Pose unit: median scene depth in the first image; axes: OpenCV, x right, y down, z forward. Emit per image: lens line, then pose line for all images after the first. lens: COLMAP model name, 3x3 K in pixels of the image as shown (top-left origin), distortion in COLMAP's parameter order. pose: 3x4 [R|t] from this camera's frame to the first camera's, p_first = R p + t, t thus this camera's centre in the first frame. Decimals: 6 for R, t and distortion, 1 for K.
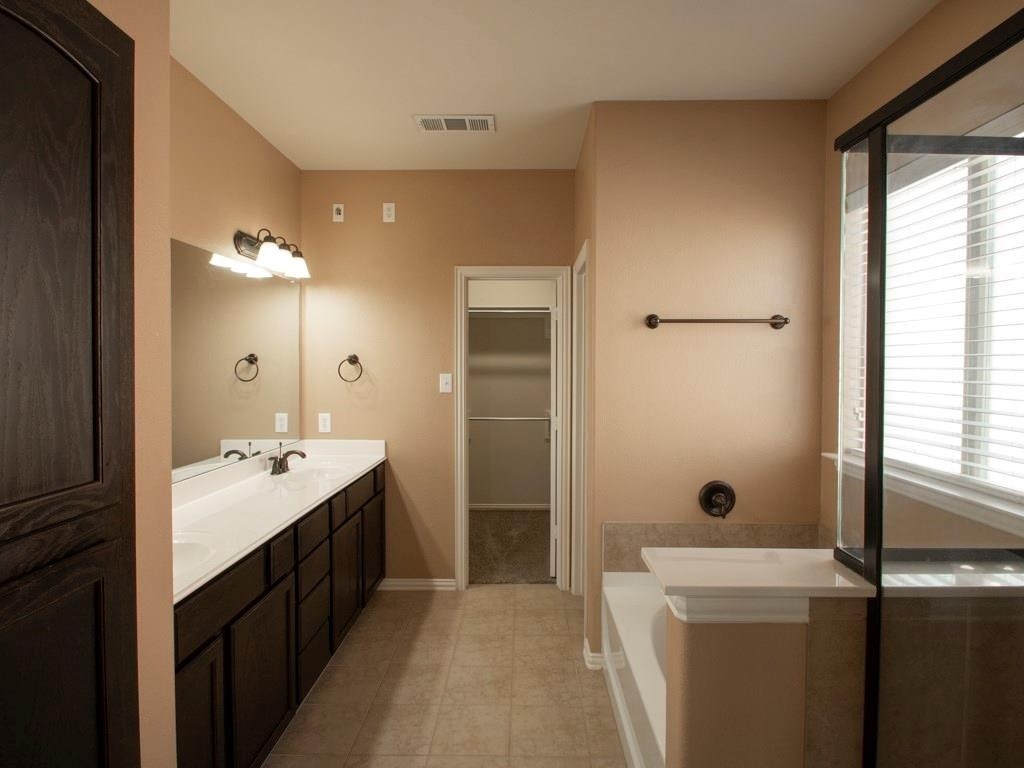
lens RADIAL K [[543.8, 0, 526.5], [0, 543.8, 373.8], [0, 0, 1]] dist [0.007218, -0.014098]
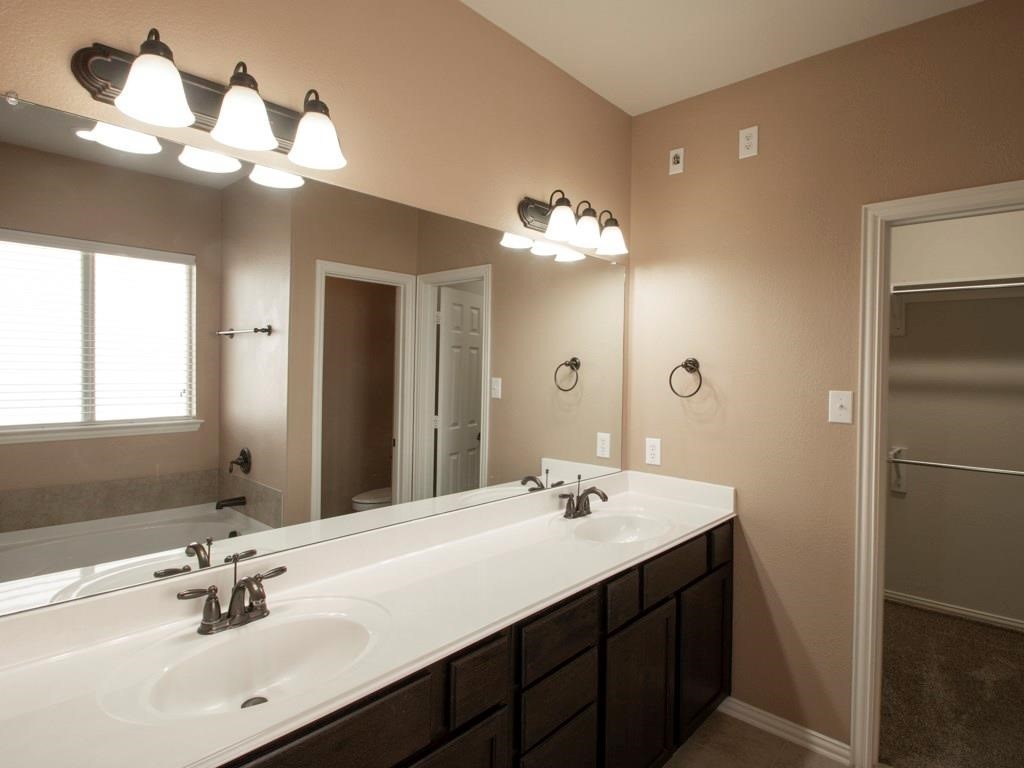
lens RADIAL K [[543.8, 0, 526.5], [0, 543.8, 373.8], [0, 0, 1]] dist [0.007218, -0.014098]
pose [[0.736886, 0.015693, -0.675835, -0.001320], [-0.027135, 0.999611, -0.006374, -0.005613], [0.675473, 0.023036, 0.737025, 0.353226]]
